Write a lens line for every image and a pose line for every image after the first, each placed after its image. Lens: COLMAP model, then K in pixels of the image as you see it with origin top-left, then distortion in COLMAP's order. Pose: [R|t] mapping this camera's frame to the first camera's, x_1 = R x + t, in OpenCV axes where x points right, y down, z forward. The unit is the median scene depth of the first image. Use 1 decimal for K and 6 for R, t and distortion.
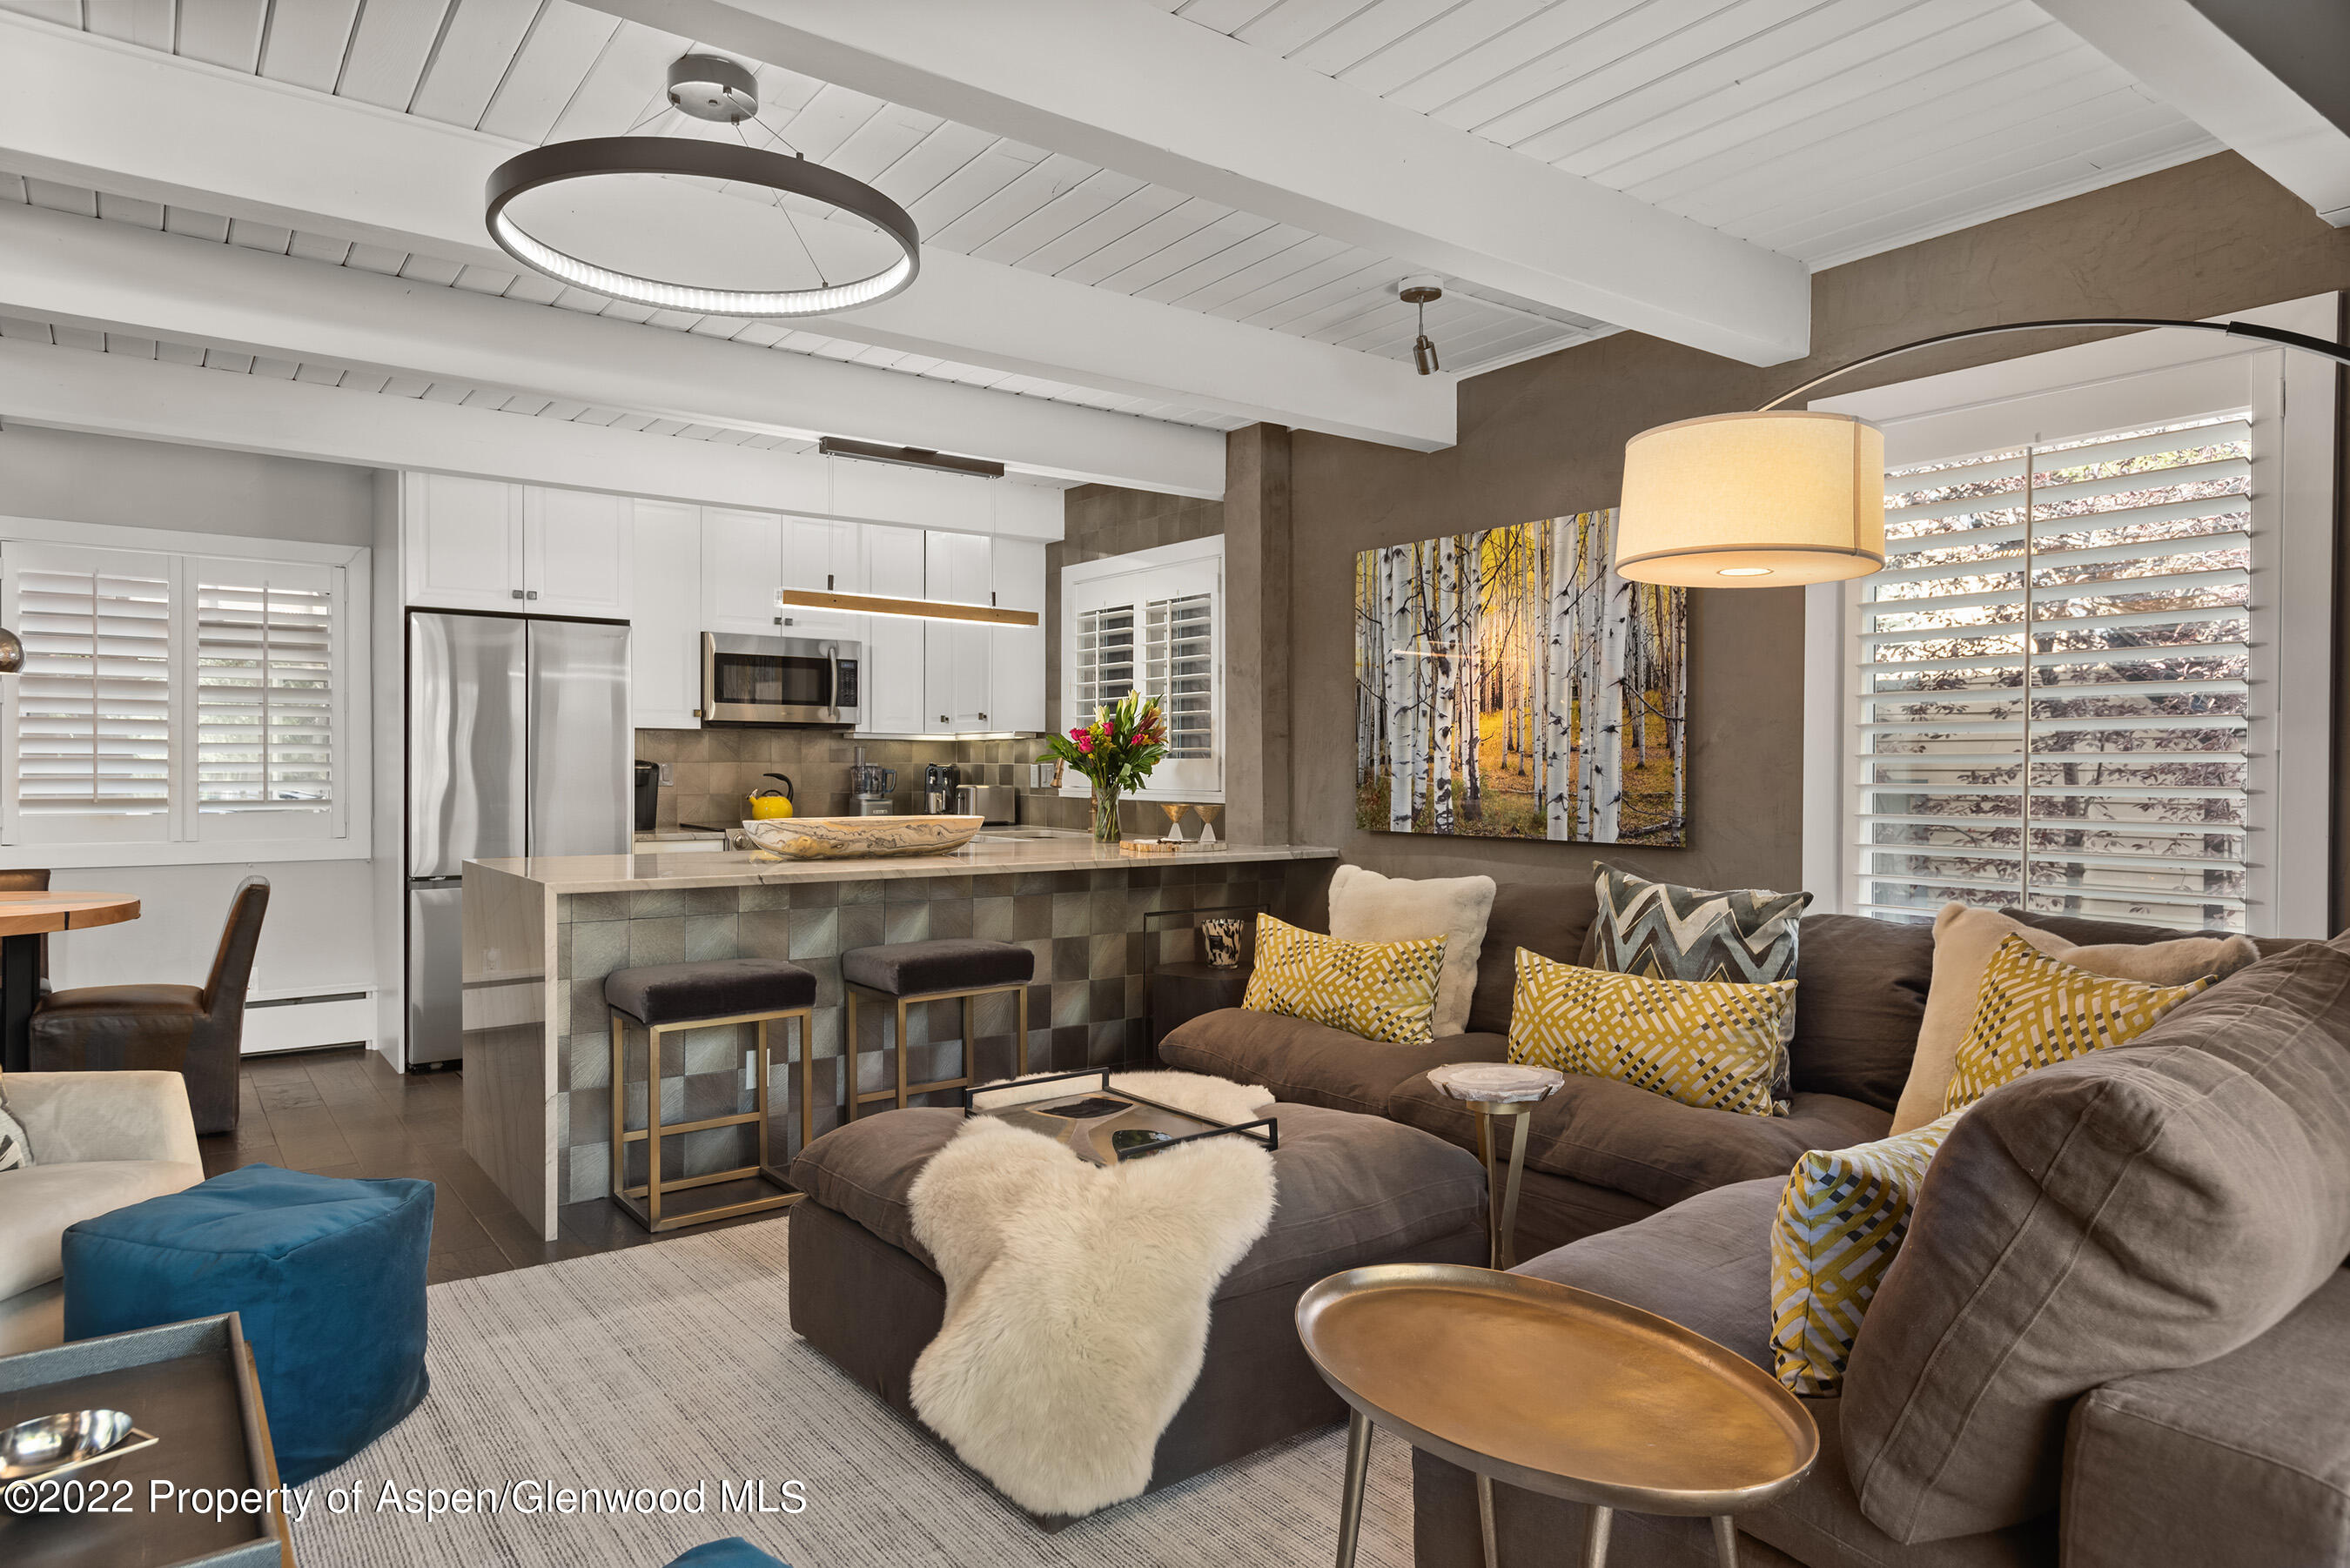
lens RADIAL K [[1421.2, 0, 1175.0], [0, 1421.2, 784.0], [0, 0, 1]] dist [0.007584, -0.000087]
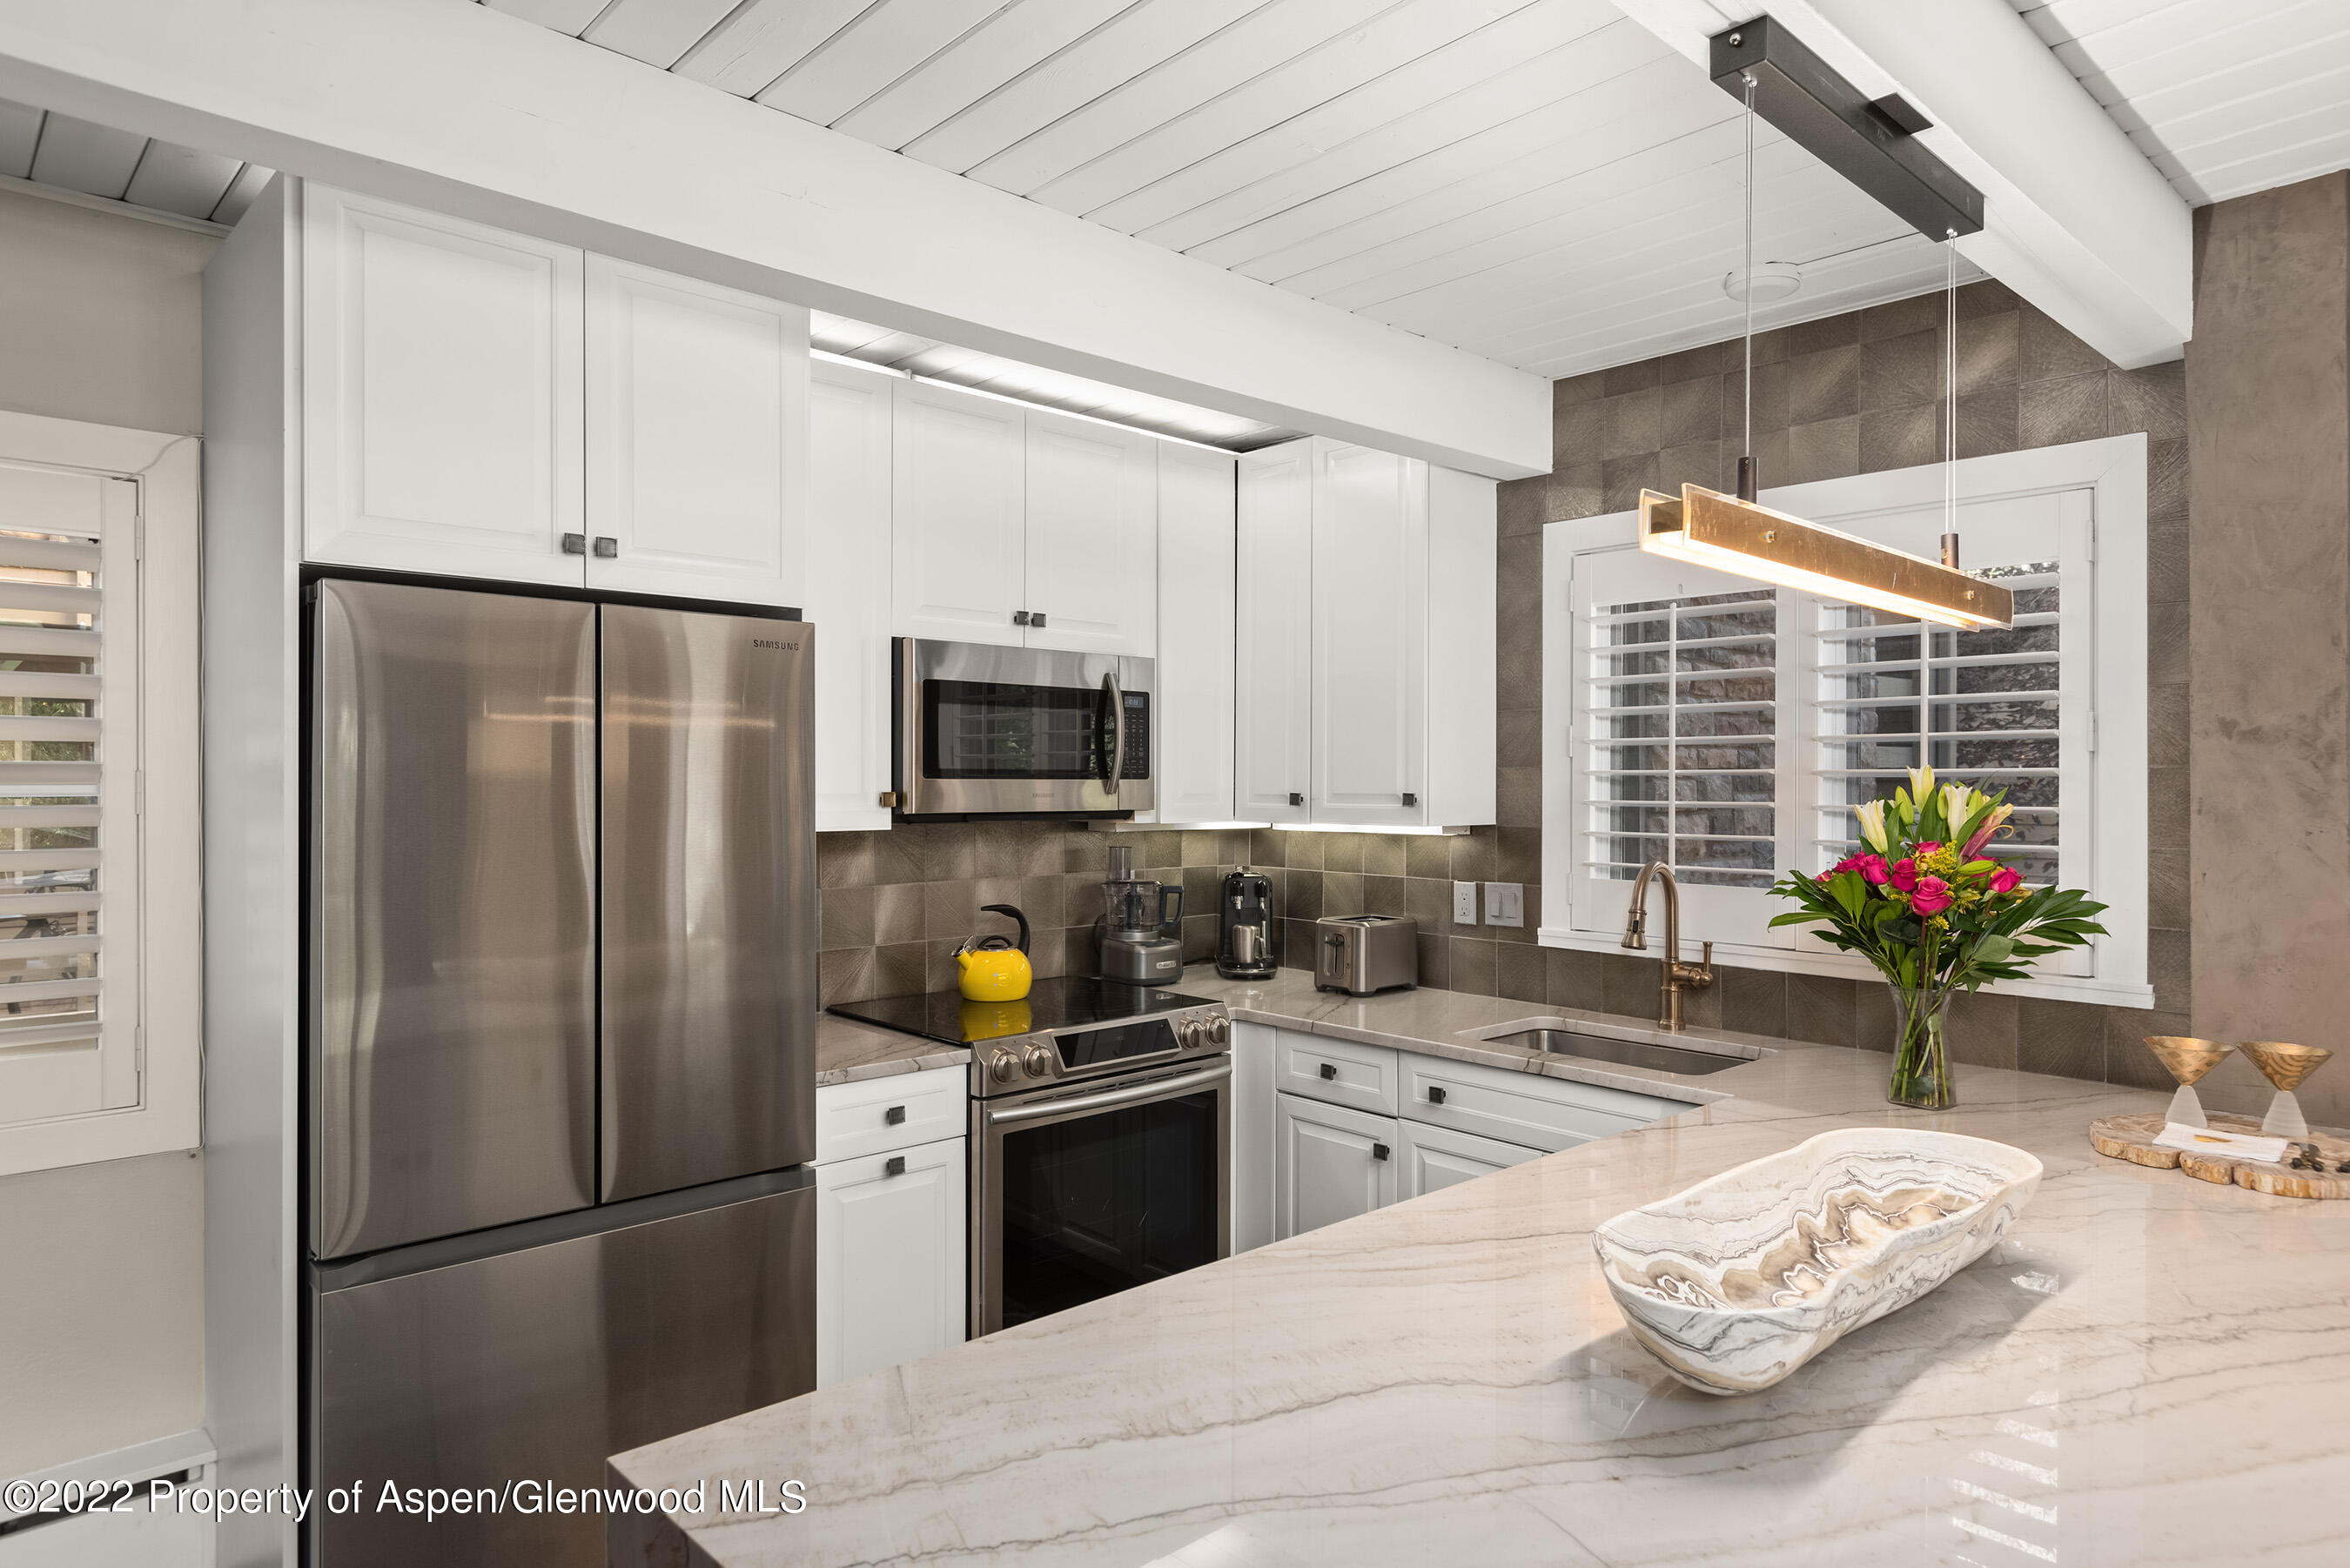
lens RADIAL K [[1421.2, 0, 1175.0], [0, 1421.2, 784.0], [0, 0, 1]] dist [0.007584, -0.000087]
pose [[0.994887, -0.003393, 0.100935, -0.276902], [0.004453, 0.999937, -0.010277, -0.048197], [-0.100894, 0.010674, 0.994840, 0.476221]]
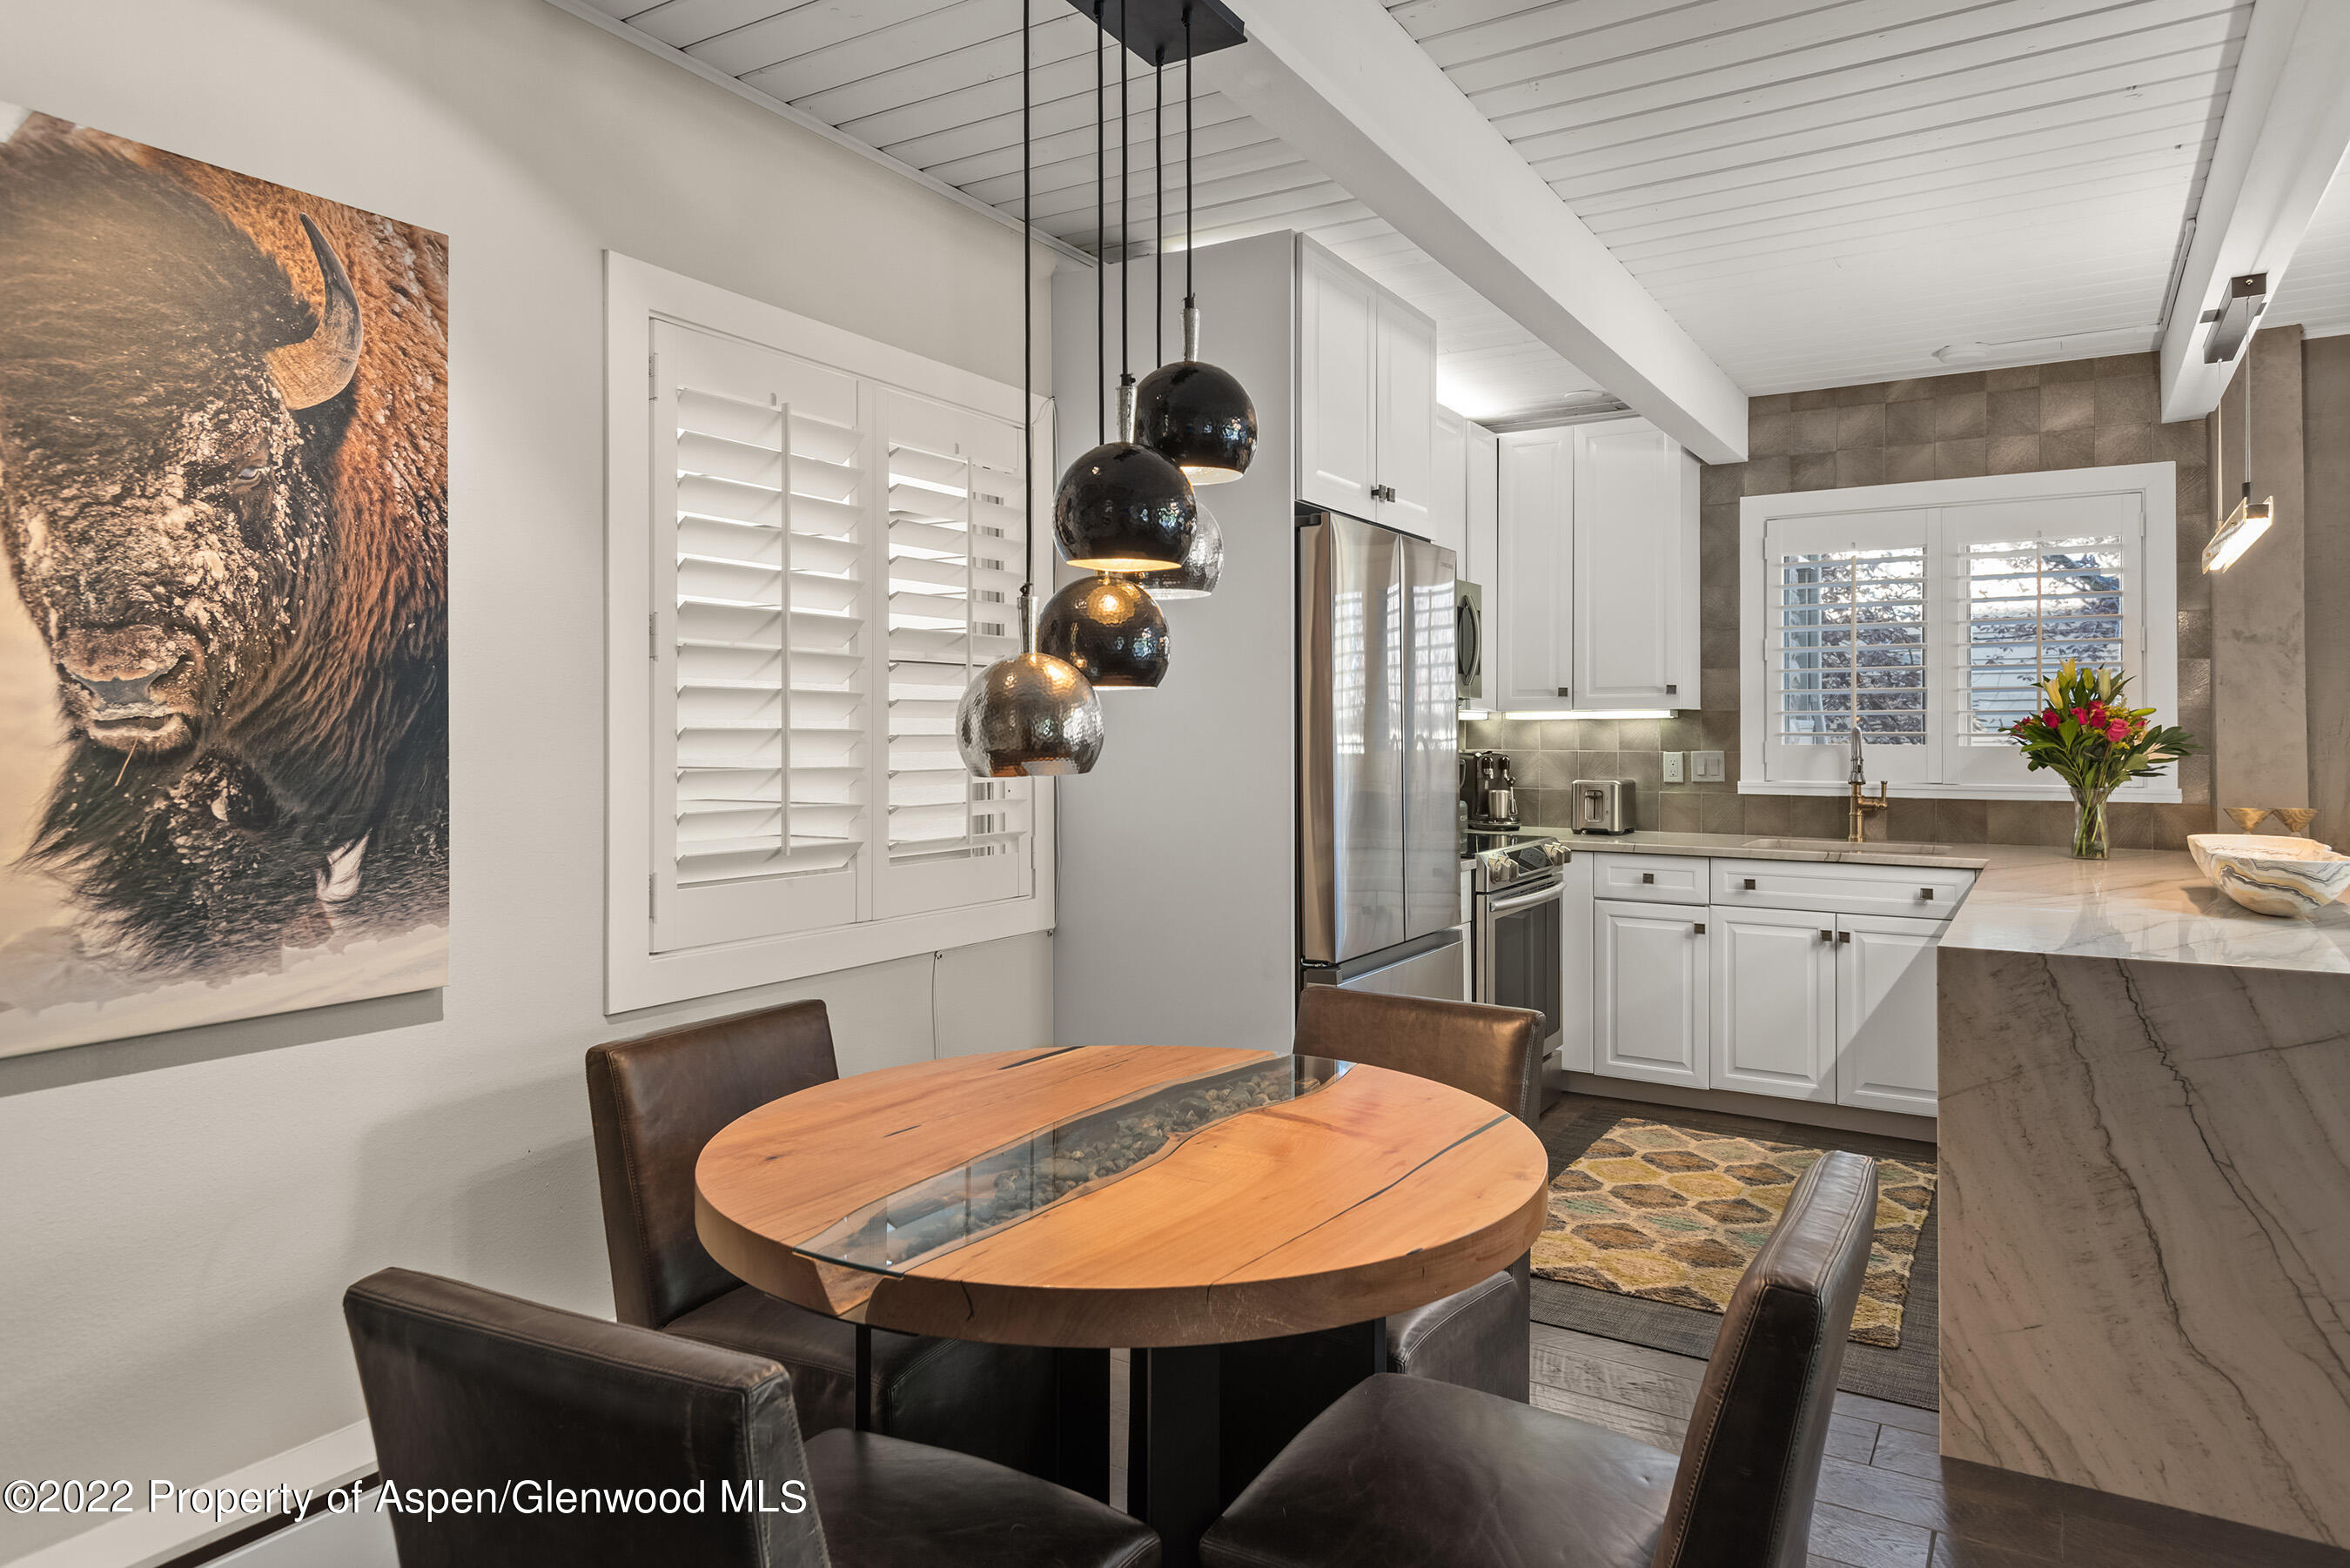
lens RADIAL K [[1453.7, 0, 1181.2], [0, 1453.7, 730.6], [0, 0, 1]] dist [0.001326, -0.000182]
pose [[0.931038, -0.006659, 0.364860, -0.656221], [0.011609, 0.999868, -0.011375, -0.019847], [-0.364737, 0.014826, 0.930993, 0.378482]]
